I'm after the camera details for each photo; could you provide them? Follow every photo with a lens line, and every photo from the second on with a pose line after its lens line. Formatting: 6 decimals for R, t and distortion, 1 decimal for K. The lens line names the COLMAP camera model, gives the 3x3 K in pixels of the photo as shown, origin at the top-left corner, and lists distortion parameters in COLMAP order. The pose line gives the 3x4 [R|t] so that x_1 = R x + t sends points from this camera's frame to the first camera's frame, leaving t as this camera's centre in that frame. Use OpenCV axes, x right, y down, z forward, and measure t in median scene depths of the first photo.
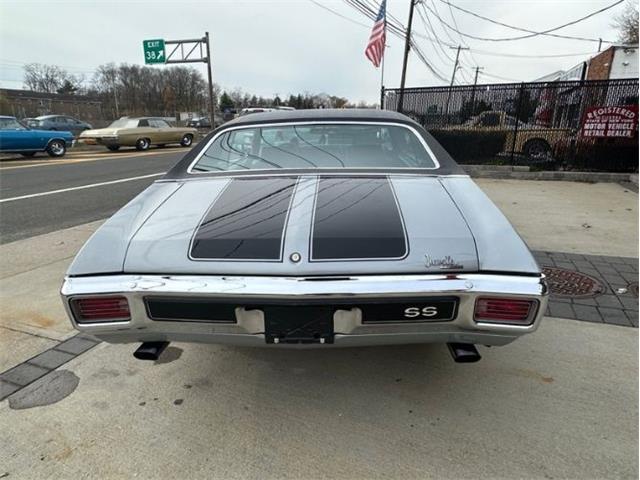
lens RADIAL K [[397.0, 0, 319.7], [0, 397.0, 244.9], [0, 0, 1]] dist [-0.003904, 0.002669]
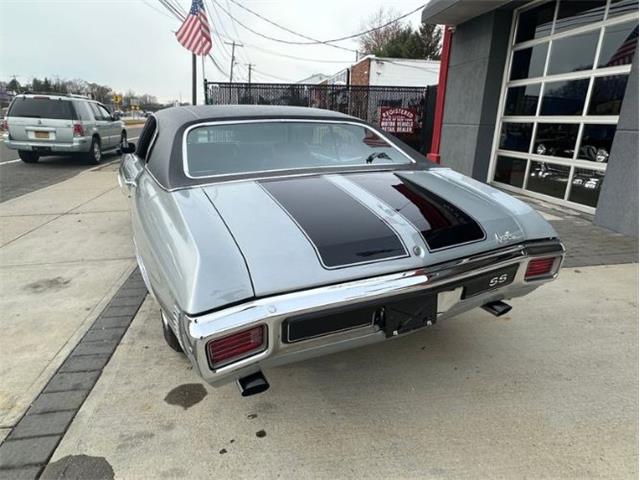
lens RADIAL K [[397.0, 0, 320.1], [0, 397.0, 244.2], [0, 0, 1]] dist [-0.003904, 0.002669]
pose [[0.863677, -0.133211, 0.486124, -0.107563], [0.126777, 0.990851, 0.046280, -0.009234], [-0.487841, 0.021658, 0.872664, 0.025141]]
